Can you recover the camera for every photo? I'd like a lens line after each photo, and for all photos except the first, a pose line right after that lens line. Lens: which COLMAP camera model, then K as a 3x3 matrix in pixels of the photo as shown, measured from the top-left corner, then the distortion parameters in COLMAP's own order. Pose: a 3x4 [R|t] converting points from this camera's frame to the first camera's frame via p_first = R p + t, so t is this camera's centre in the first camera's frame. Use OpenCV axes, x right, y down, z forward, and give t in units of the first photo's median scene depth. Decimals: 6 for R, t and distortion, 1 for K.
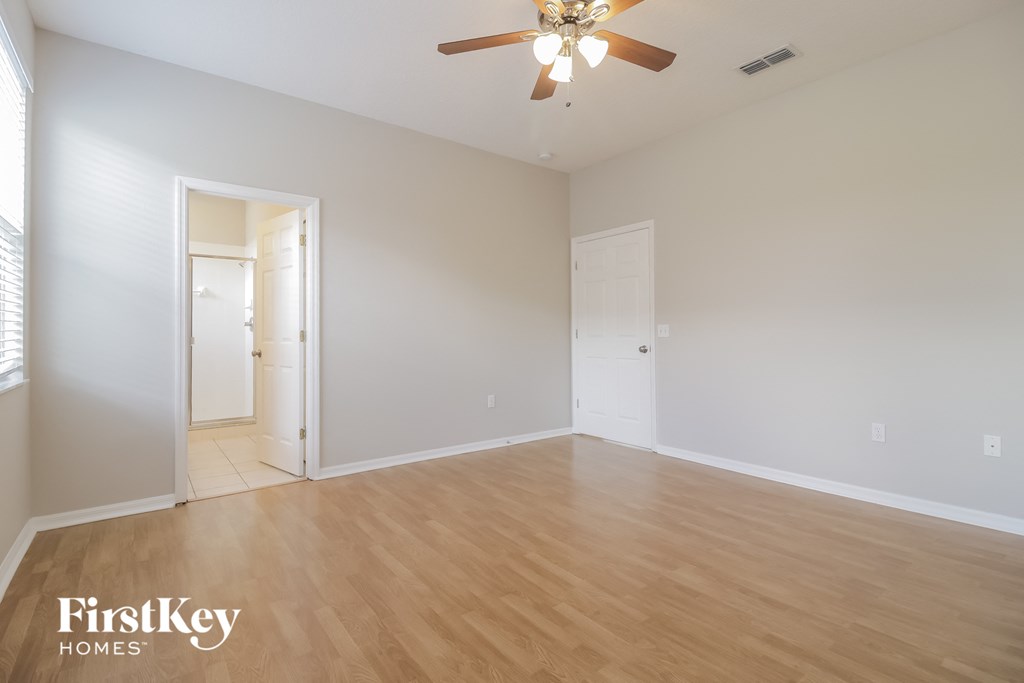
lens RADIAL K [[486.2, 0, 512.0], [0, 486.2, 341.5], [0, 0, 1]] dist [0.000667, -0.000005]
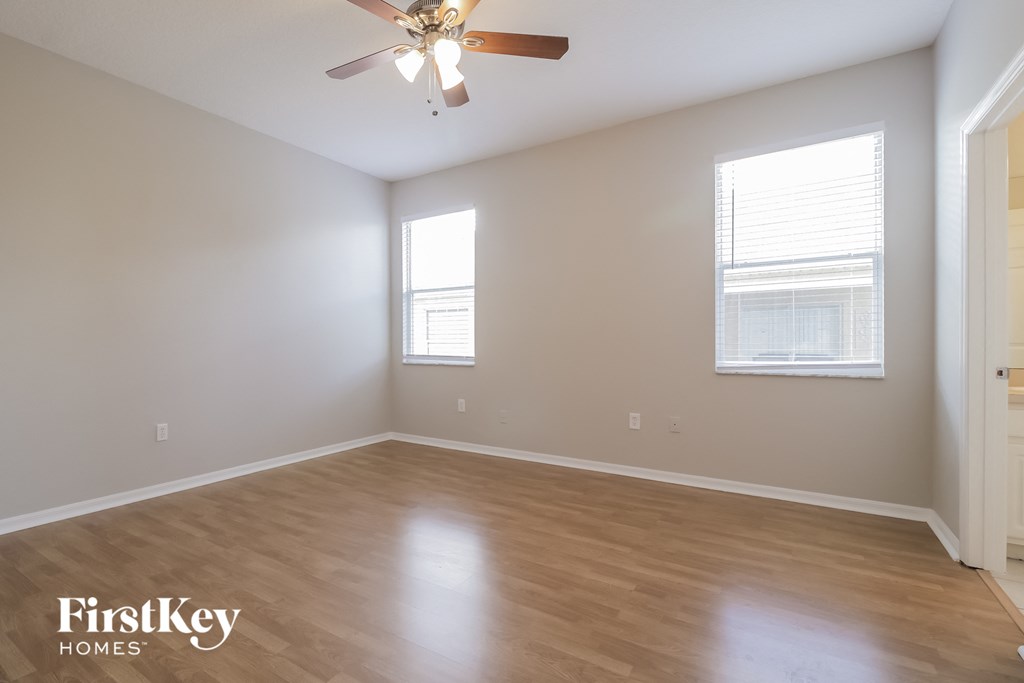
lens RADIAL K [[486.2, 0, 512.0], [0, 486.2, 341.5], [0, 0, 1]] dist [0.000667, -0.000005]
pose [[-0.917852, 0.001234, -0.396921, 0.382932], [-0.001350, 0.999980, 0.006231, -0.028147], [0.396921, 0.006255, -0.917832, 1.999100]]
